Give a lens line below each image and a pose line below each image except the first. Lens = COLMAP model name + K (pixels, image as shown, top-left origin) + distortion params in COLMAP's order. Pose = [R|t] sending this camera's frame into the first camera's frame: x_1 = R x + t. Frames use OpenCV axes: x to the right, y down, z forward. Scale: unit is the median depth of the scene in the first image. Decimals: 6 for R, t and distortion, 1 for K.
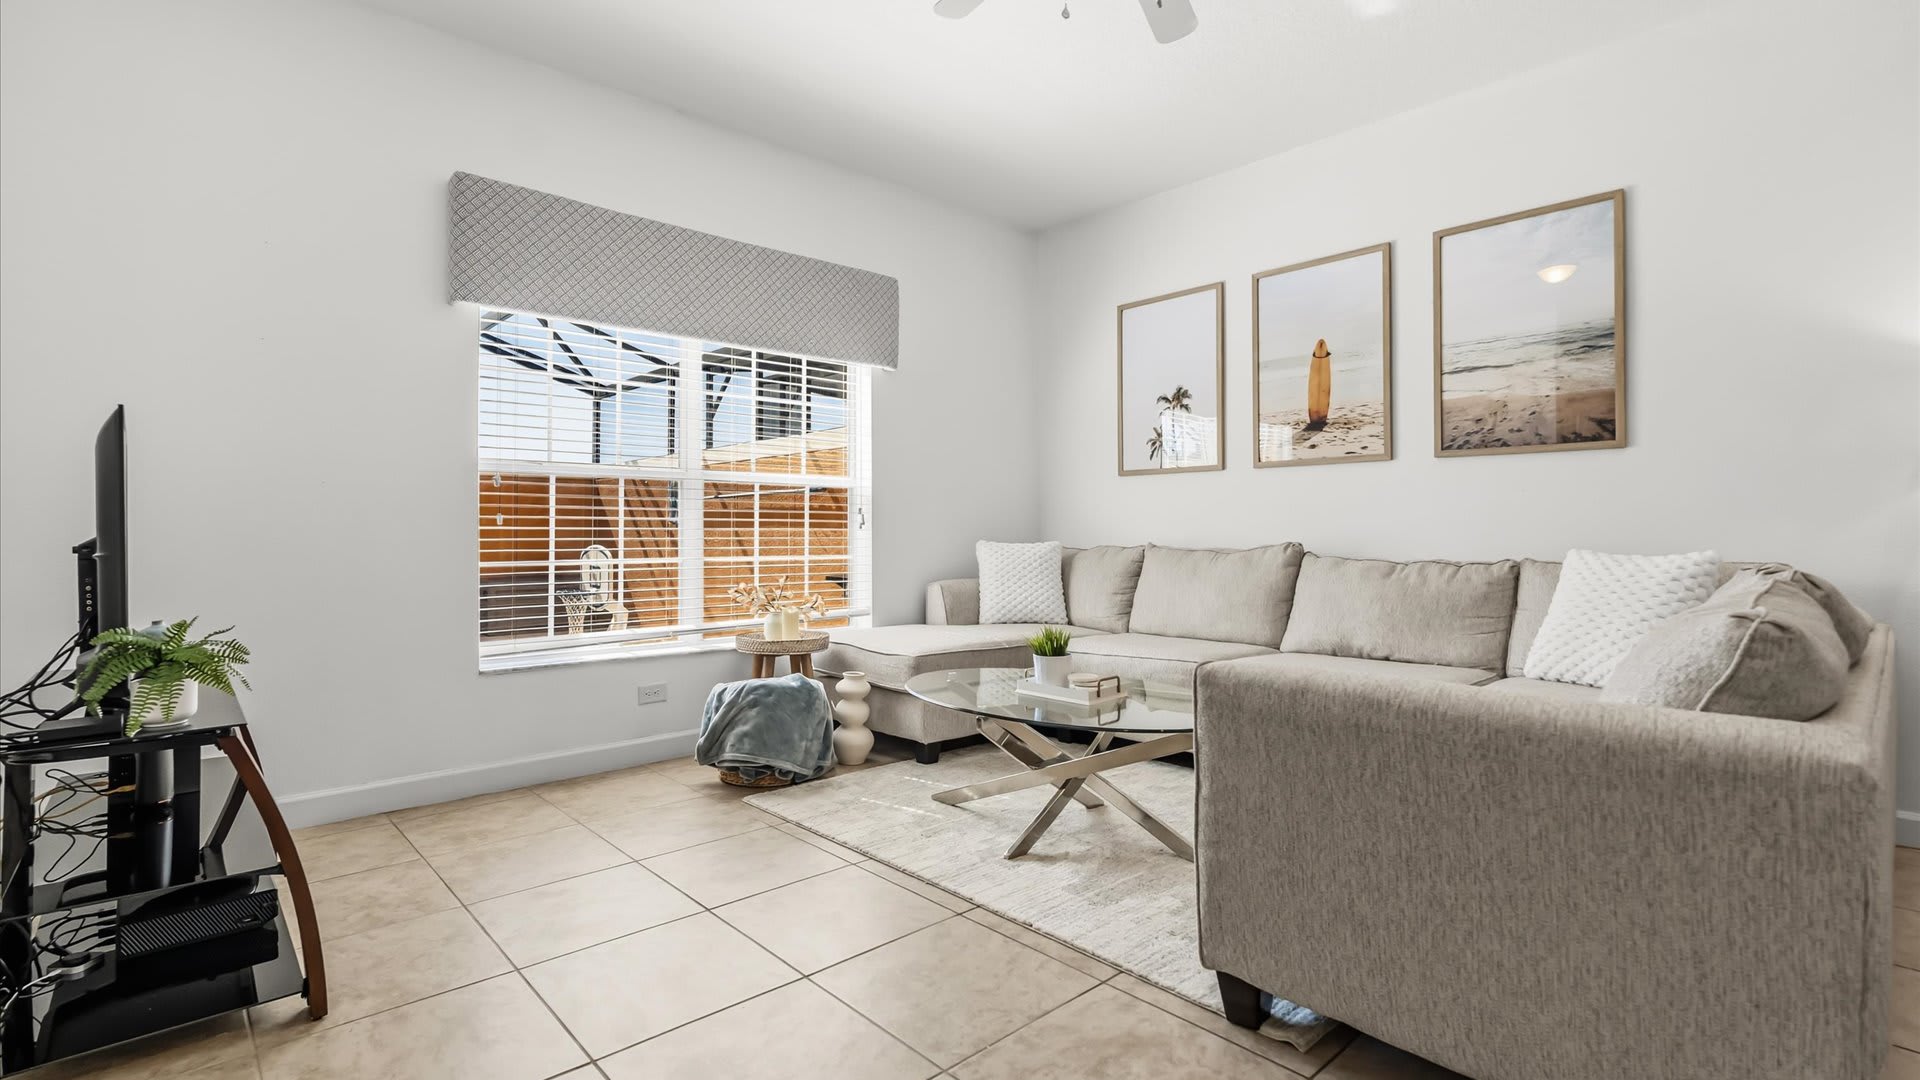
lens RADIAL K [[885.4, 0, 978.9], [0, 885.4, 534.2], [0, 0, 1]] dist [-0.008174, 0.002282]
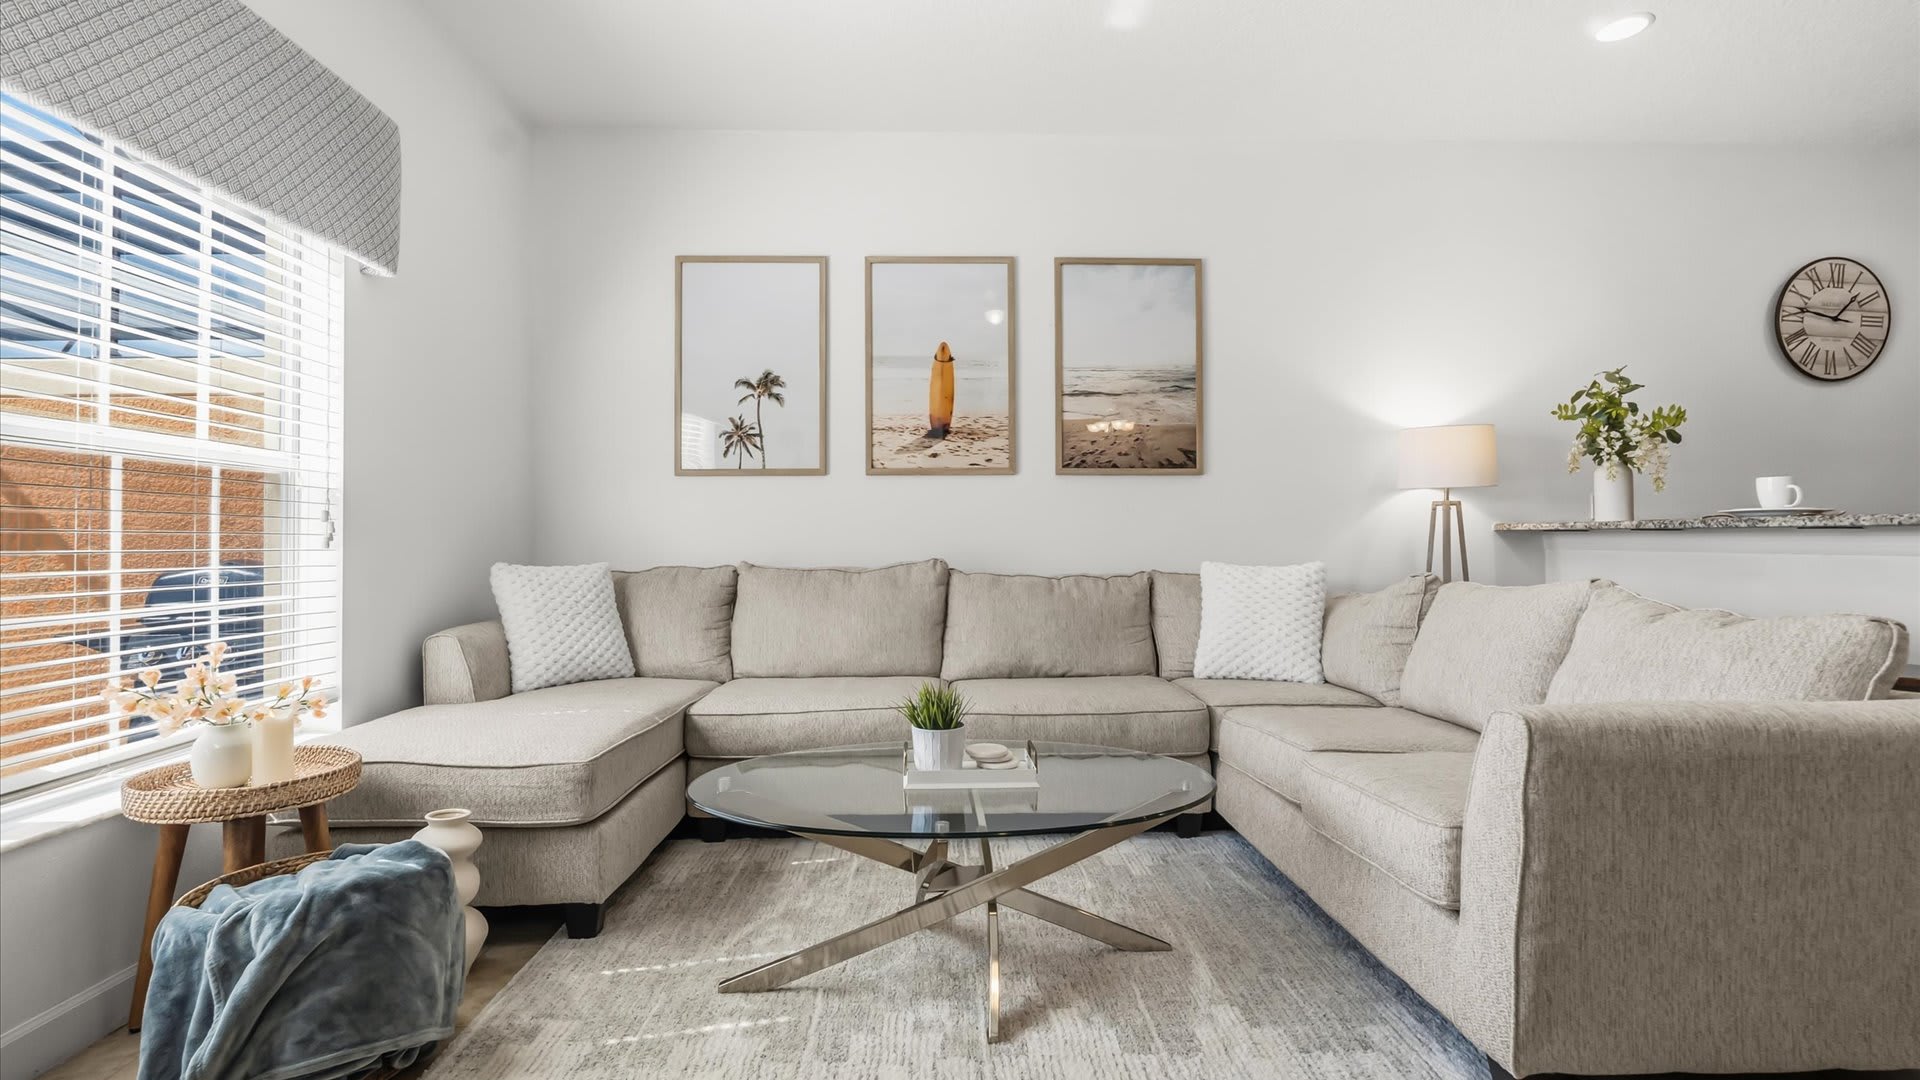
lens RADIAL K [[885.4, 0, 946.9], [0, 885.4, 536.7], [0, 0, 1]] dist [-0.008174, 0.002282]
pose [[0.659669, -0.000340, 0.751557, -0.347146], [0.005130, 0.999979, -0.004051, -0.010287], [-0.751539, 0.006528, 0.659656, 0.407272]]
